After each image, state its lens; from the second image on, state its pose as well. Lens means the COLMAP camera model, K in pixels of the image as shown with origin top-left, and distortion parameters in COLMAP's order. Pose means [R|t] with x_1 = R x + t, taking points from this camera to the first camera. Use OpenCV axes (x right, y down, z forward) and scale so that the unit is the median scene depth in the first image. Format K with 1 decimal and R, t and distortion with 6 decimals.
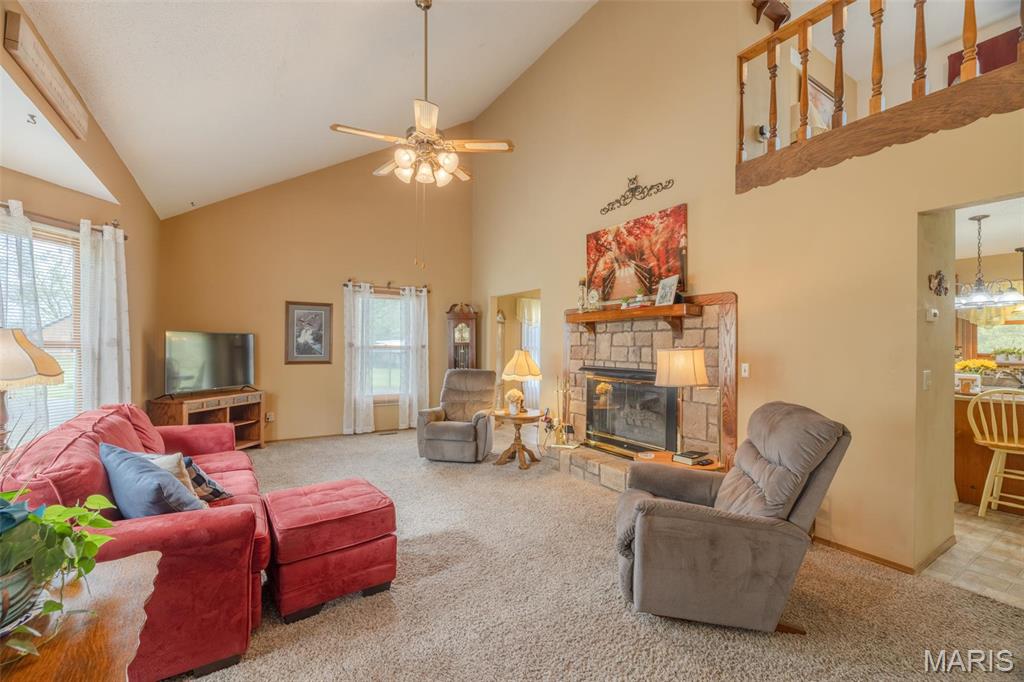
lens RADIAL K [[434.0, 0, 502.2], [0, 434.0, 343.2], [0, 0, 1]] dist [-0.001788, -0.000194]
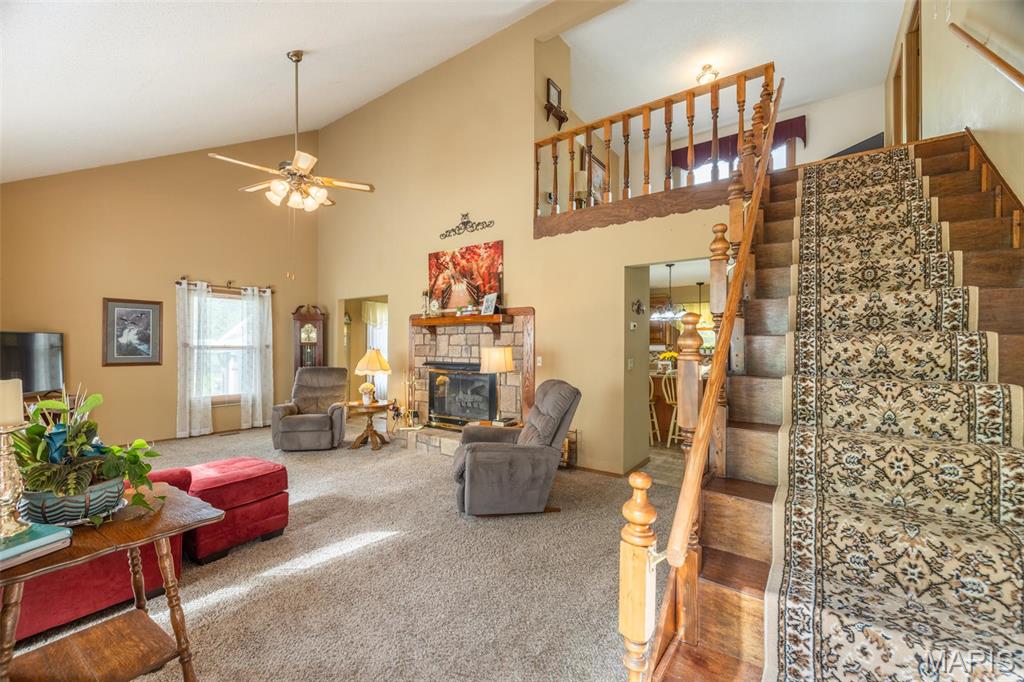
lens RADIAL K [[434.0, 0, 502.2], [0, 434.0, 343.2], [0, 0, 1]] dist [-0.001788, -0.000194]
pose [[0.931006, -0.002518, 0.364995, -0.066282], [0.001948, 0.999996, 0.001930, -0.001218], [-0.364999, -0.001086, 0.931007, -0.238229]]
